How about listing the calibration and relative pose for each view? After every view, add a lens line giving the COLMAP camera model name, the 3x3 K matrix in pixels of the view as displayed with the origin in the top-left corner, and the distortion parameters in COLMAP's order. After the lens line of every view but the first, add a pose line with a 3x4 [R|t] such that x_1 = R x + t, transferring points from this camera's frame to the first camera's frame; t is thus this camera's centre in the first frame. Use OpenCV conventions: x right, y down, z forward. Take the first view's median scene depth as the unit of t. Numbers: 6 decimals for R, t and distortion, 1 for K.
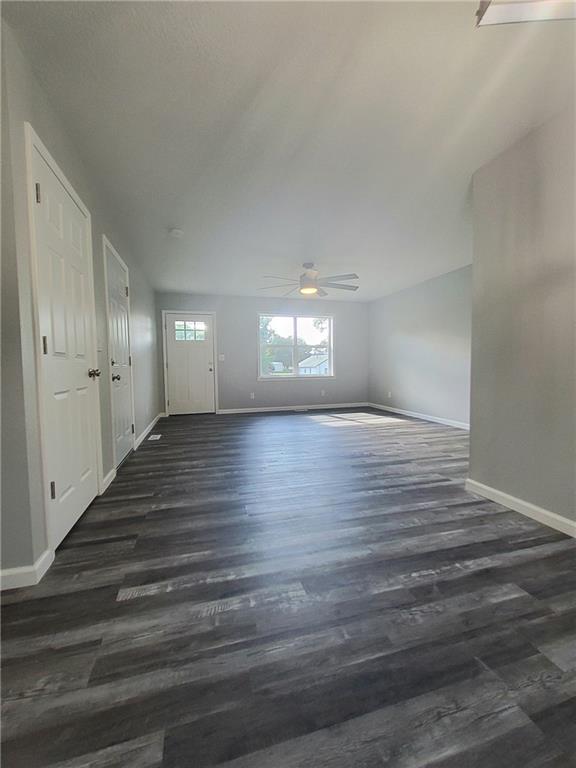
lens RADIAL K [[306.1, 0, 288.0], [0, 306.1, 384.0], [0, 0, 1]] dist [0.023113, -0.012198]
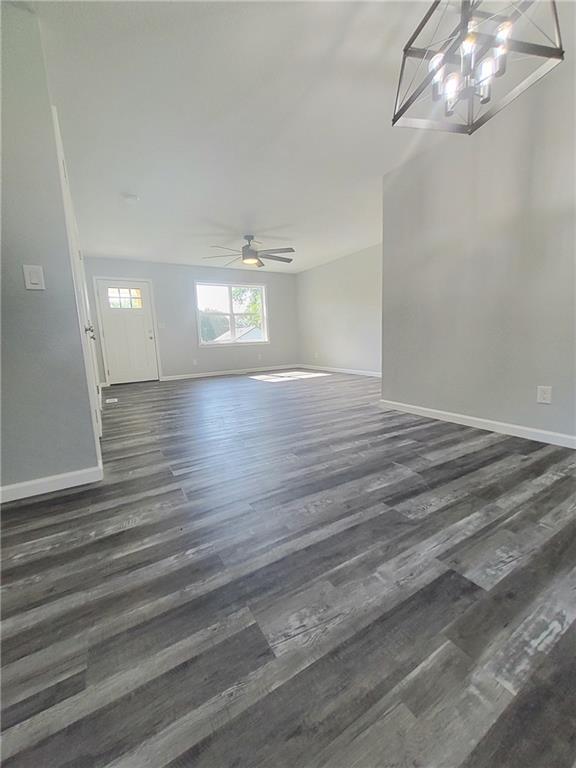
lens RADIAL K [[306.1, 0, 288.0], [0, 306.1, 384.0], [0, 0, 1]] dist [0.023113, -0.012198]
pose [[0.965142, -0.065041, 0.253515, -0.161878], [0.043729, 0.995088, 0.088816, 0.070186], [-0.258046, -0.074634, 0.963246, -0.217877]]
